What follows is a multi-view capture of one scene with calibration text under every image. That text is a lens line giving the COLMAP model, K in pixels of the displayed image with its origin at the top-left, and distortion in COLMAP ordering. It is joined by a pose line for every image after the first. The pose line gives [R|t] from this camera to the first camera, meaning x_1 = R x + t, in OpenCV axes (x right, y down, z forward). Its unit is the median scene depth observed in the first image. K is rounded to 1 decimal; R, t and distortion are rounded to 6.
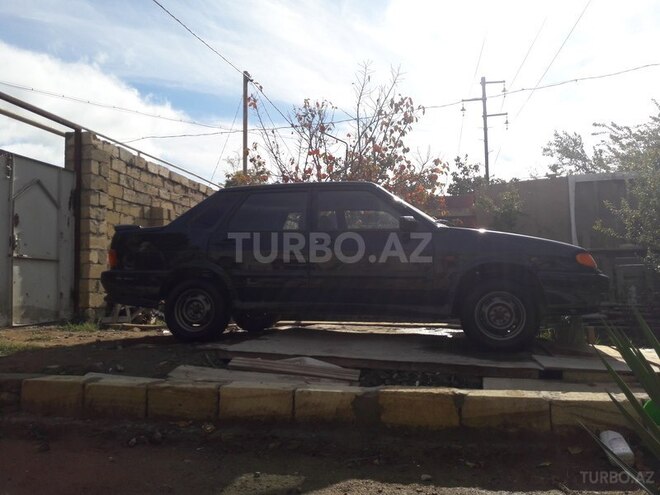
lens RADIAL K [[530.3, 0, 330.0], [0, 530.3, 247.5], [0, 0, 1]] dist [-0.006845, -0.007385]
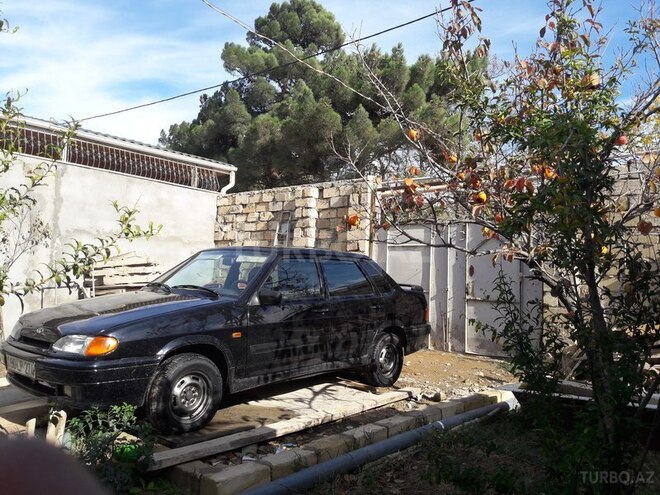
lens RADIAL K [[530.3, 0, 330.0], [0, 530.3, 247.5], [0, 0, 1]] dist [-0.006845, -0.007385]
pose [[-0.516323, -0.075102, -0.853094, 0.604732], [0.027763, 0.994156, -0.104324, 0.013248], [0.855944, -0.077549, -0.511221, 1.153064]]
